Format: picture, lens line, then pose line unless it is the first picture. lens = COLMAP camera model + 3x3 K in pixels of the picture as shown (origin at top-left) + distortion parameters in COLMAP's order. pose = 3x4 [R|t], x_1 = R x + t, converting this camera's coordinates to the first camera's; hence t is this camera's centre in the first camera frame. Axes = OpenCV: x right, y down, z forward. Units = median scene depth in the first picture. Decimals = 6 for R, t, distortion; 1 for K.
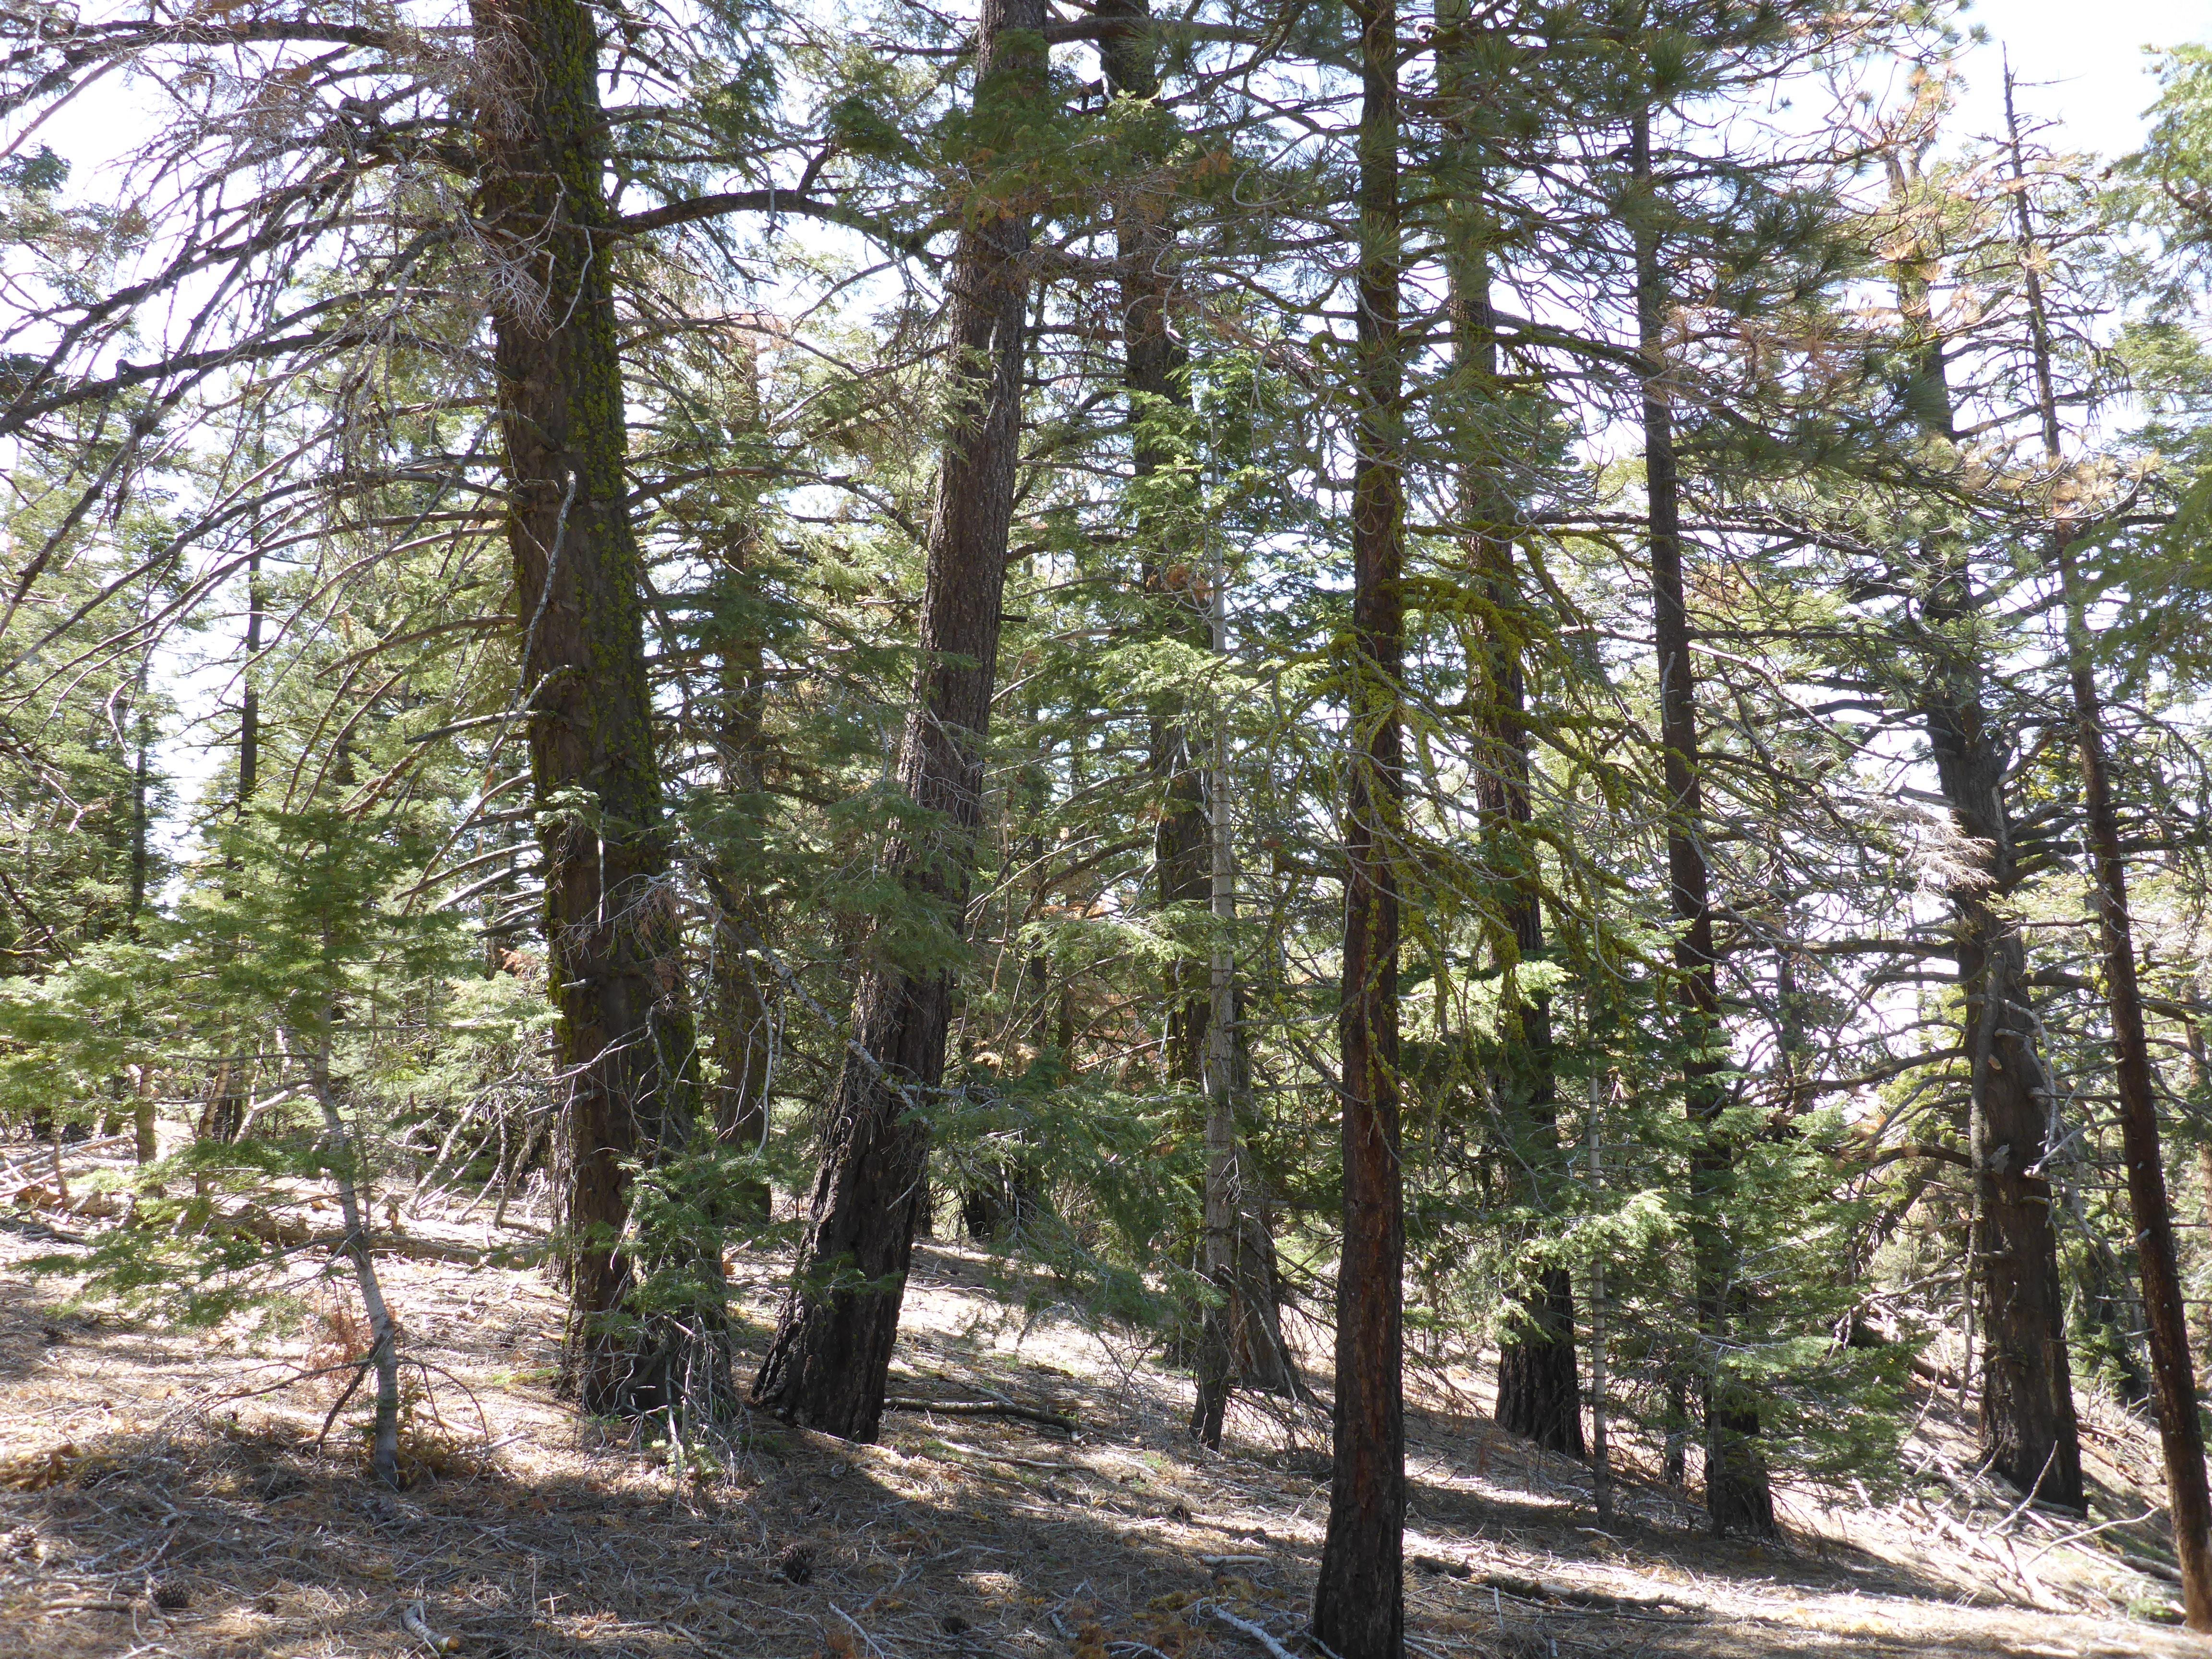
lens RADIAL K [[1814.9, 0, 1107.9], [0, 1814.9, 830.2], [0, 0, 1]] dist [-0.020724, -0.011918]
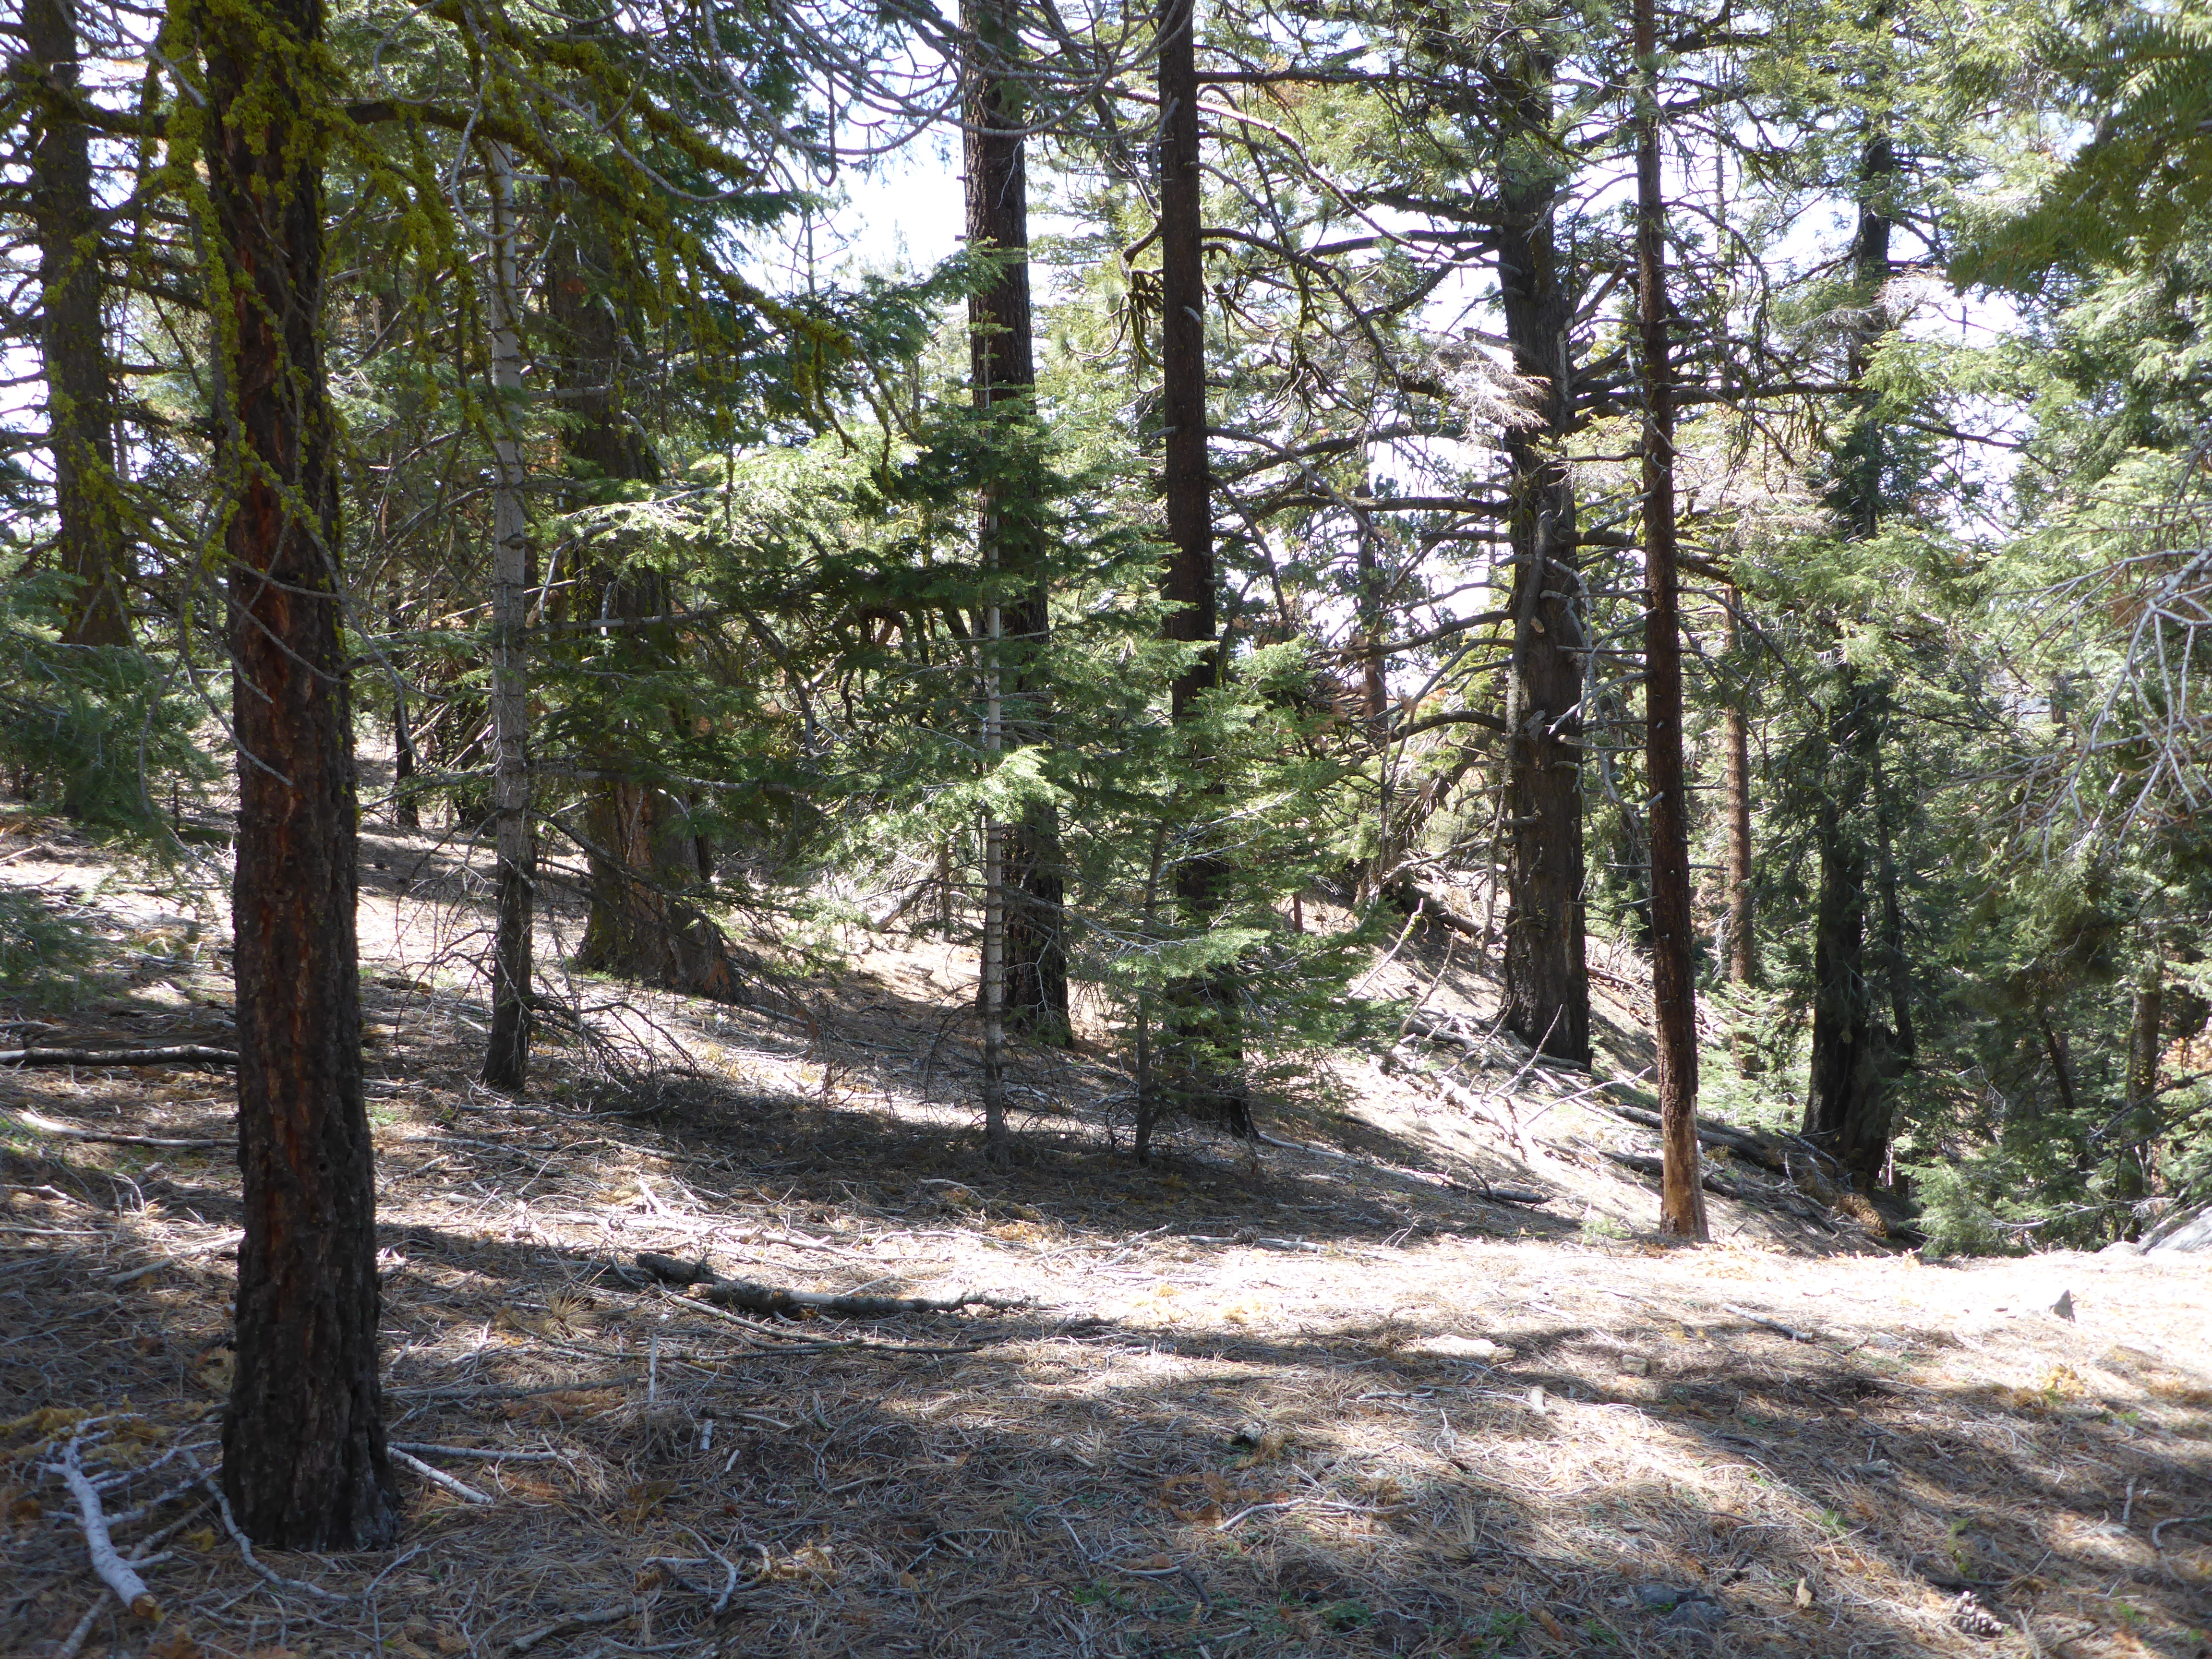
lens RADIAL K [[1814.9, 0, 1104.3], [0, 1814.9, 828.3], [0, 0, 1]] dist [-0.020724, -0.011918]
pose [[0.978626, -0.023506, 0.204301, 0.066495], [-0.023402, 0.974263, 0.224196, 0.023639], [-0.204313, -0.224185, 0.952889, 0.102696]]
